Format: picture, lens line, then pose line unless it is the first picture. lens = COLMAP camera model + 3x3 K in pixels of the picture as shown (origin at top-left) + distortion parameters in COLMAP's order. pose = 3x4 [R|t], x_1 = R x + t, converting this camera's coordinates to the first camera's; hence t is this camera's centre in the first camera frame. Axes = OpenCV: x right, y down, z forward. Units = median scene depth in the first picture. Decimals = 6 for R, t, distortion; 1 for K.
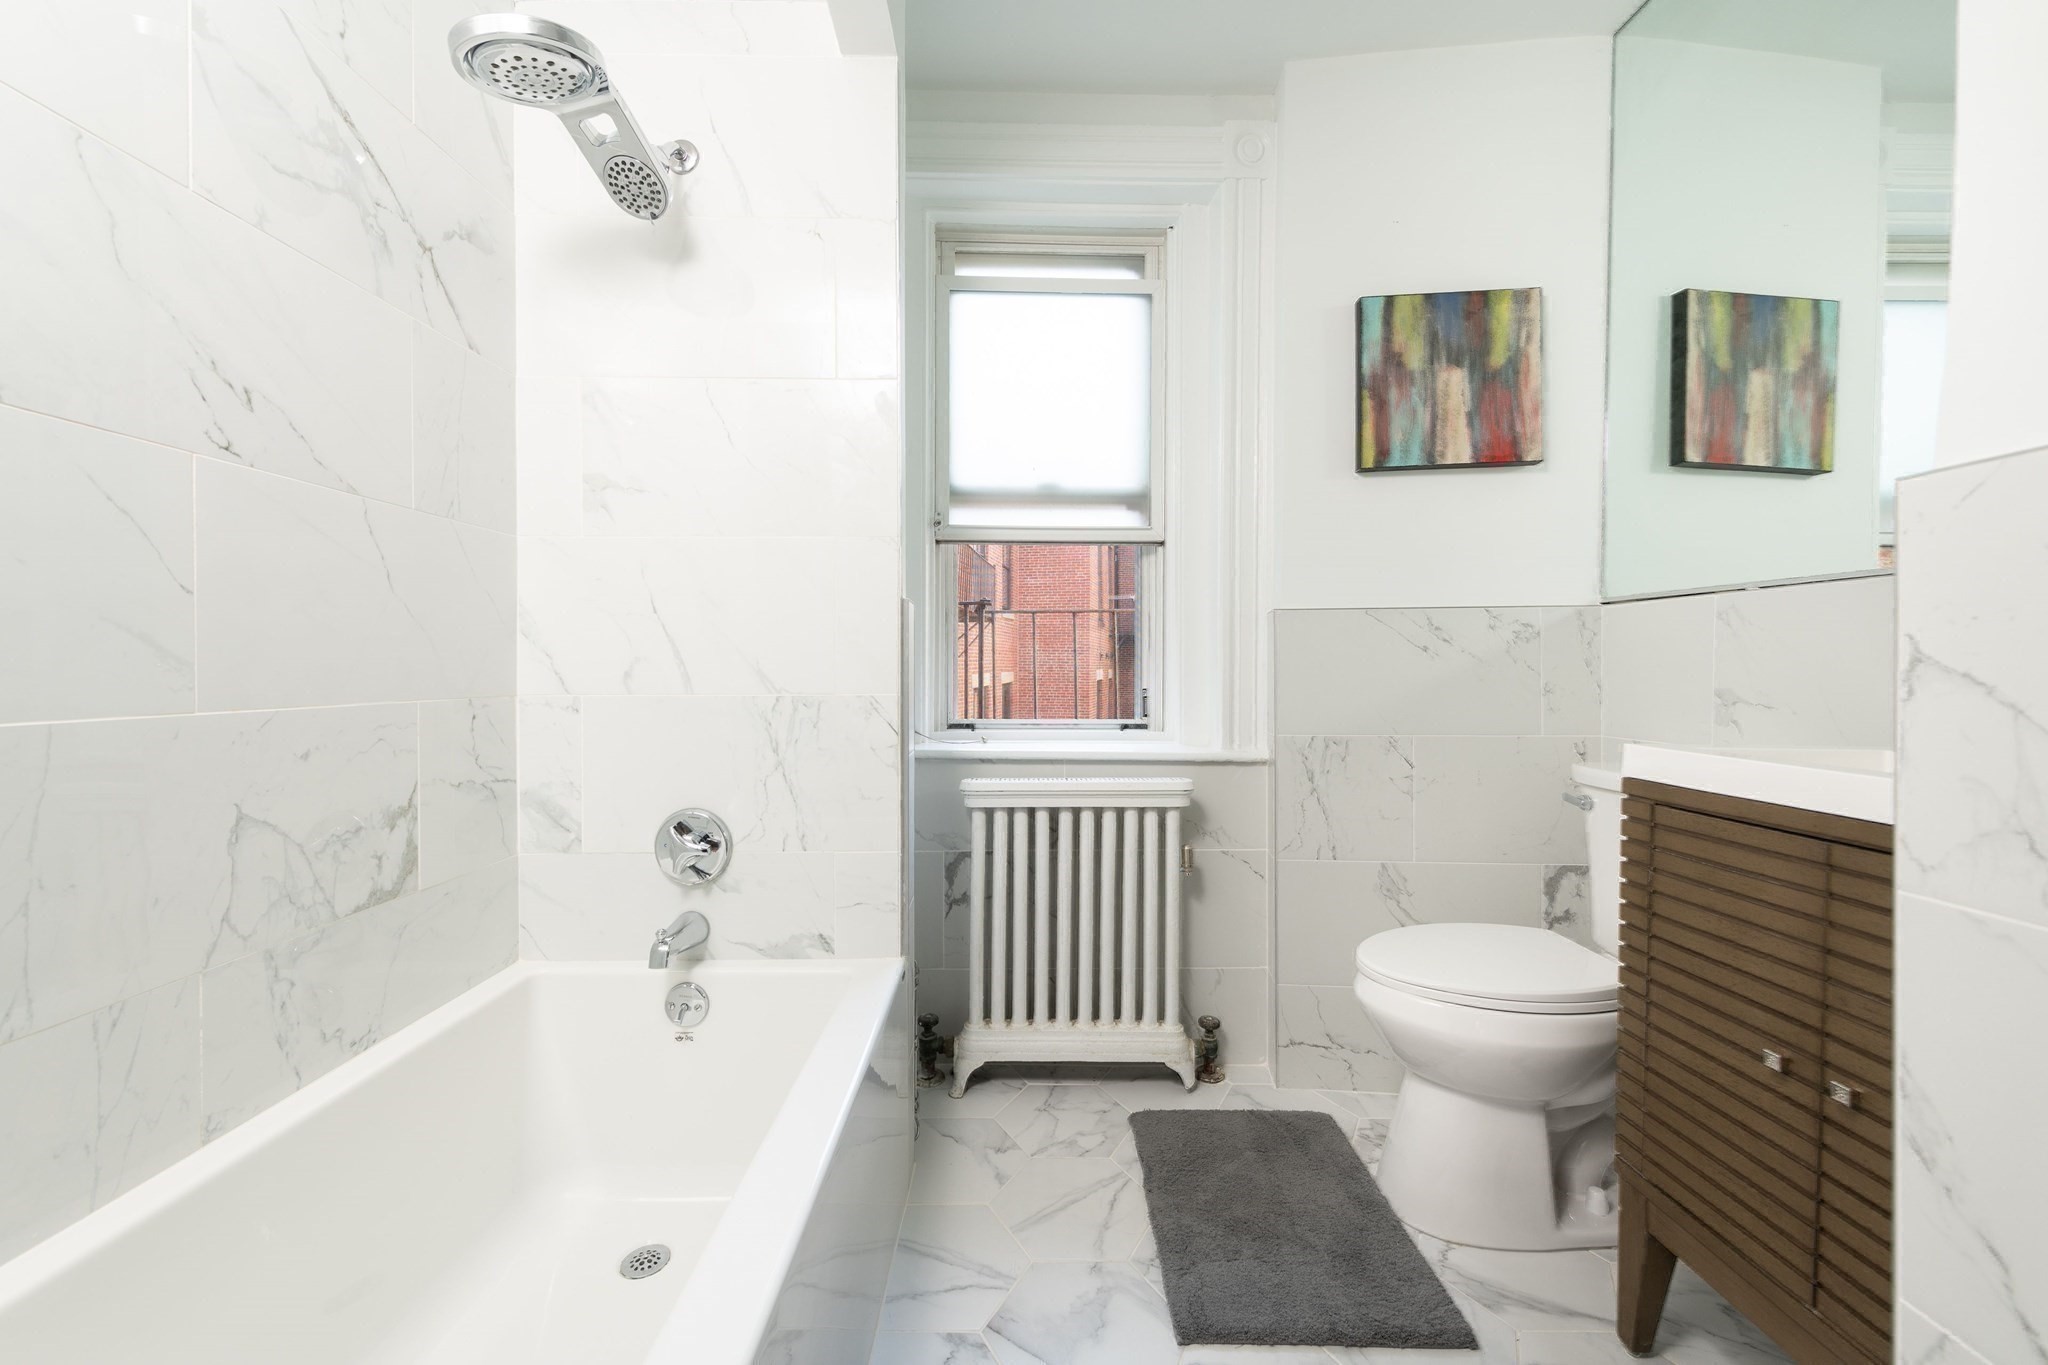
lens RADIAL K [[819.9, 0, 1025.8], [0, 819.9, 676.6], [0, 0, 1]] dist [0.001499, 0.000620]
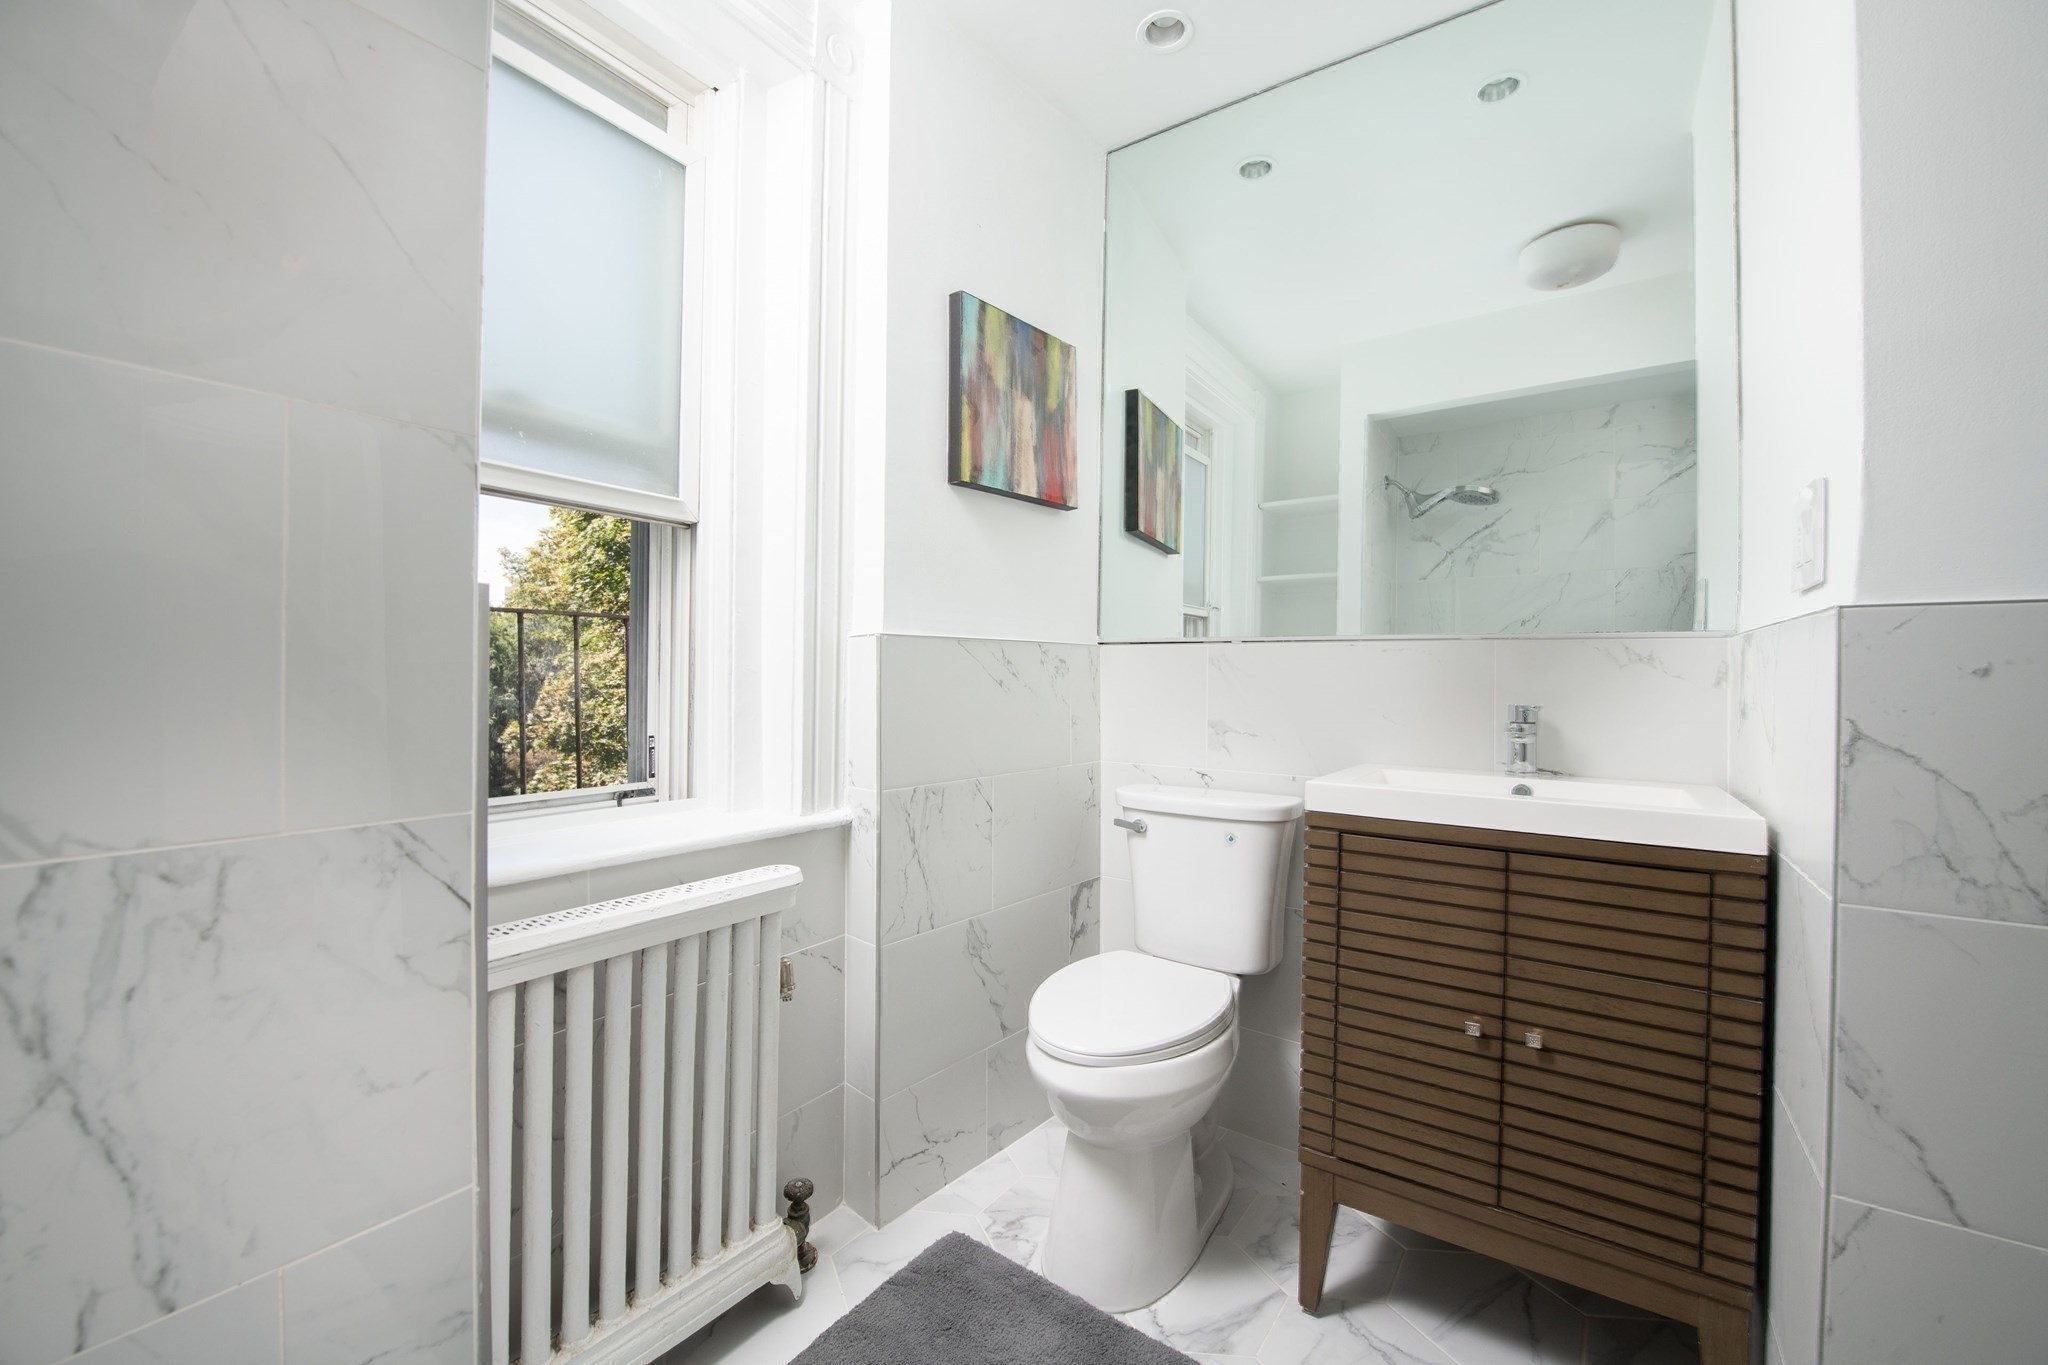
lens RADIAL K [[819.9, 0, 1028.8], [0, 819.9, 679.4], [0, 0, 1]] dist [0.001499, 0.000620]
pose [[0.576013, 0.003789, 0.817432, -0.464106], [-0.000987, 0.999992, -0.003940, -0.060106], [-0.817440, 0.001463, 0.576012, 0.723141]]
